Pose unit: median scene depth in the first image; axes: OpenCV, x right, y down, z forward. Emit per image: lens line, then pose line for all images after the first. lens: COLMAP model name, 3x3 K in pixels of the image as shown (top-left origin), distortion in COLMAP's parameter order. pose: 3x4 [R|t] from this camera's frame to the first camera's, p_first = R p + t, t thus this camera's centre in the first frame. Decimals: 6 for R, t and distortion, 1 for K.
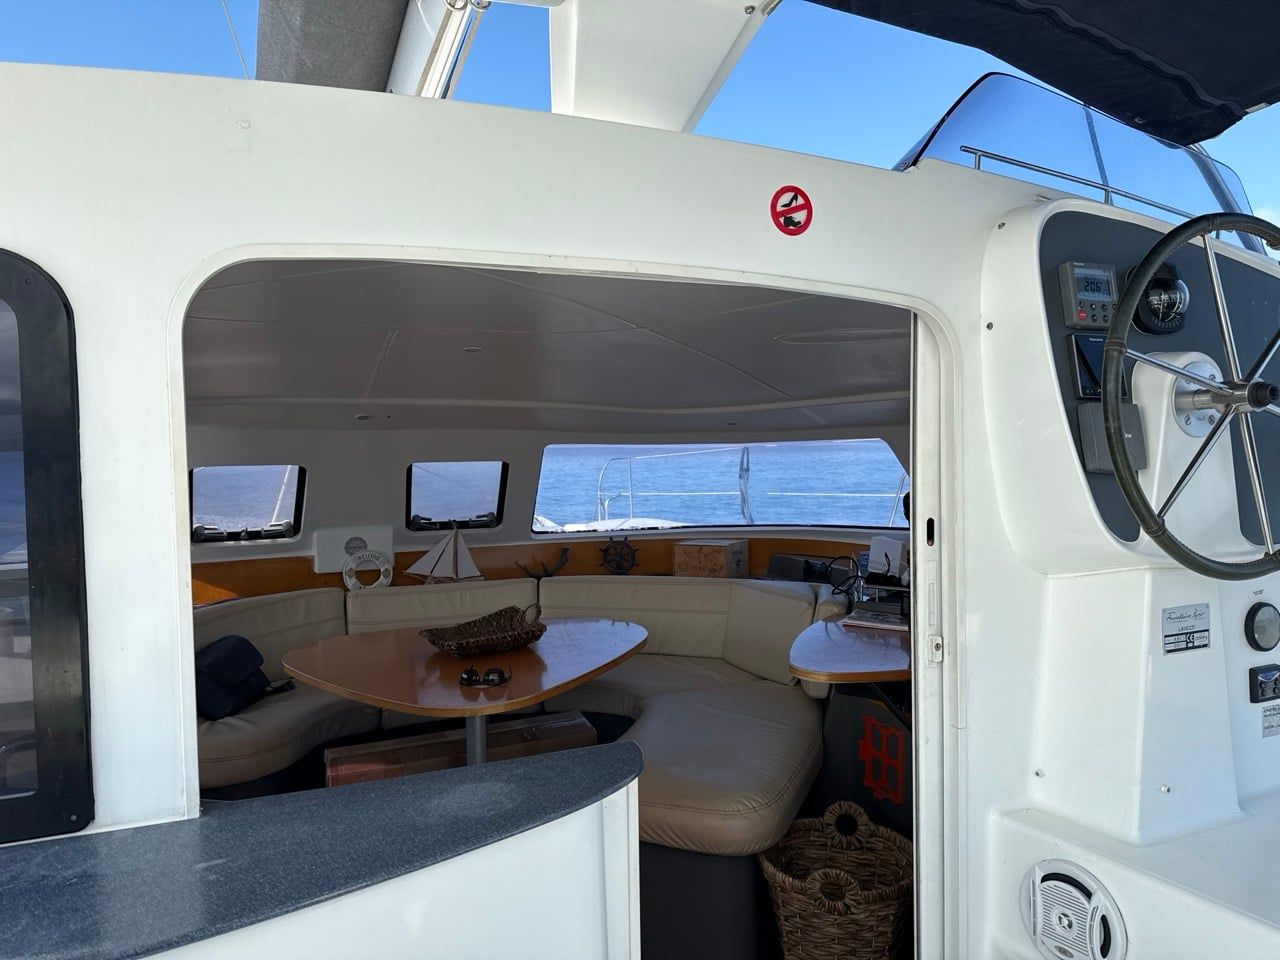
lens RADIAL K [[861.8, 0, 639.4], [0, 861.8, 483.3], [0, 0, 1]] dist [-0.035264, -0.003511]
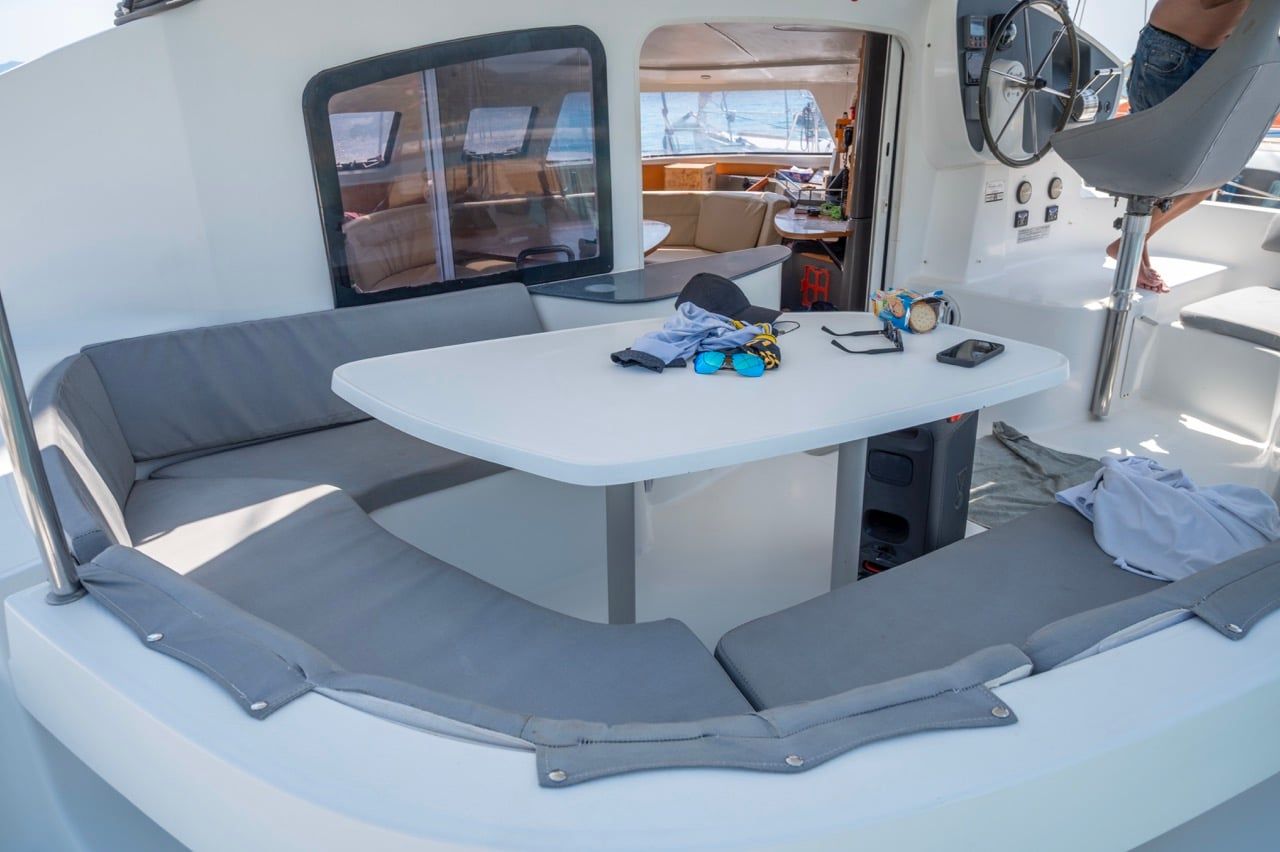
lens RADIAL K [[846.0, 0, 643.2], [0, 846.0, 426.5], [0, 0, 1]] dist [-0.001692, -0.001046]
pose [[0.969269, -0.083175, 0.231517, -0.822983], [0.000066, 0.941198, 0.337856, -0.004815], [-0.246004, -0.327458, 0.912279, -1.018503]]
